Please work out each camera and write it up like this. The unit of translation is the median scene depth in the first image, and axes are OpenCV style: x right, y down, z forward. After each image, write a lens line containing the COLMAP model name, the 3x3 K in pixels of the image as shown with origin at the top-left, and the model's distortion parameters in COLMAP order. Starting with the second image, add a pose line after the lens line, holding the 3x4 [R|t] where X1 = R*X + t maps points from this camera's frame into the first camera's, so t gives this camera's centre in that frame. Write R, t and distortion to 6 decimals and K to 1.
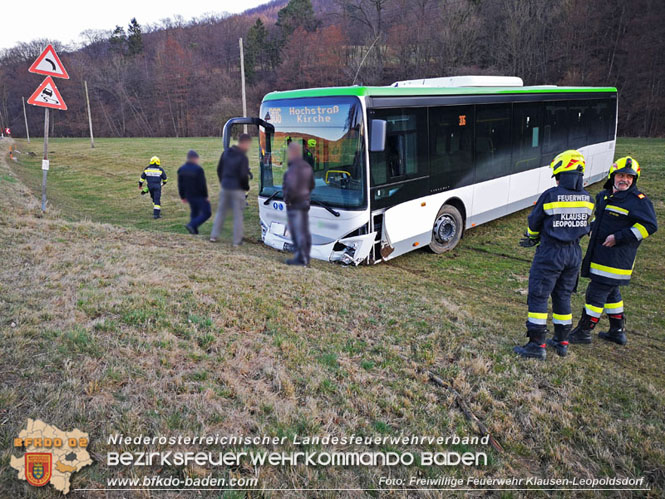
lens RADIAL K [[506.6, 0, 332.5], [0, 506.6, 249.5], [0, 0, 1]] dist [0.038205, -0.005101]
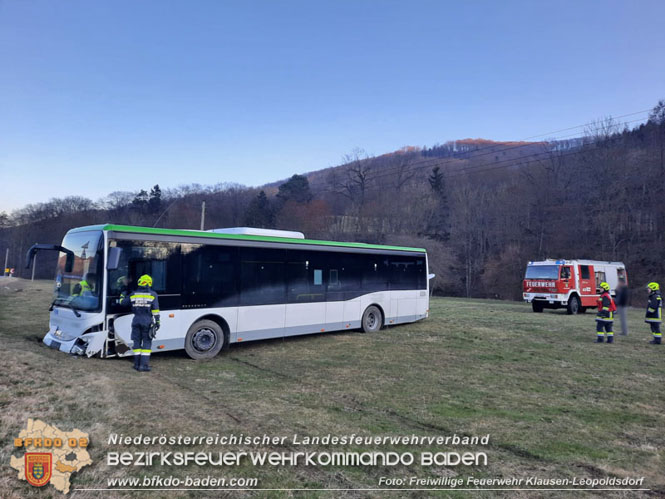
lens RADIAL K [[484.1, 0, 347.7], [0, 484.1, 246.3], [0, 0, 1]] dist [0.042626, -0.004903]
pose [[0.998555, 0.053738, 0.000880, 0.579670], [-0.050737, 0.947941, -0.314379, 0.103902], [-0.017728, 0.313880, 0.949297, -0.221957]]
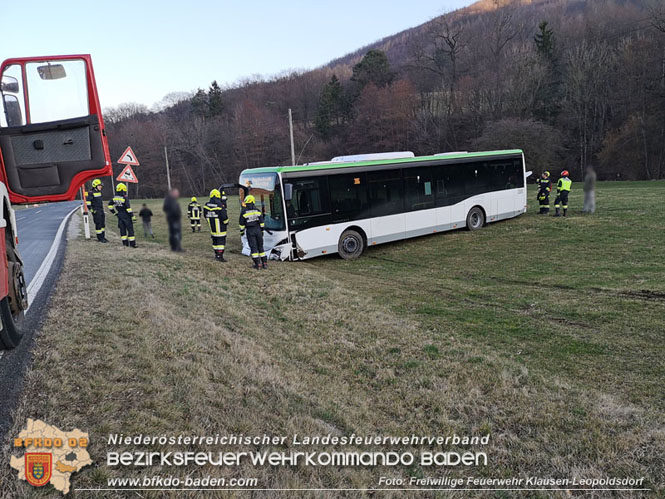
lens RADIAL K [[578.3, 0, 371.9], [0, 578.3, 272.9], [0, 0, 1]] dist [0.063845, -0.001743]
pose [[0.993260, -0.018010, -0.114500, 0.528008], [0.009348, 0.997083, -0.075746, 0.205297], [0.115530, 0.074166, 0.990531, -0.913310]]
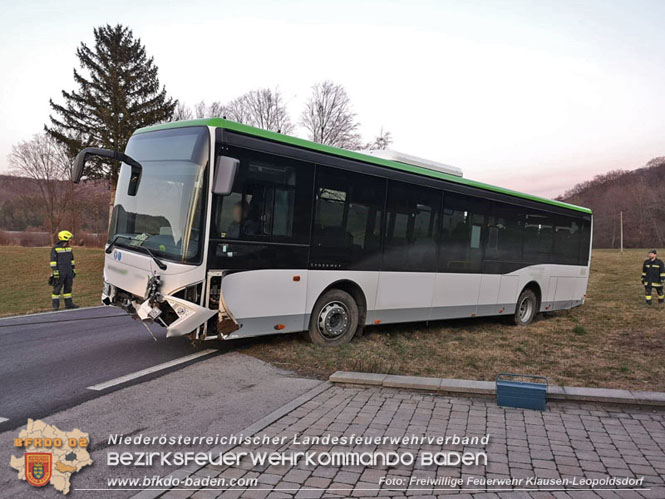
lens RADIAL K [[504.5, 0, 332.5], [0, 504.5, 249.5], [0, 0, 1]] dist [0.083818, -0.001280]
pose [[0.988908, 0.140223, -0.048979, 0.252404], [-0.147657, 0.963825, -0.221899, 0.033473], [0.016092, 0.226669, 0.973839, 0.202254]]
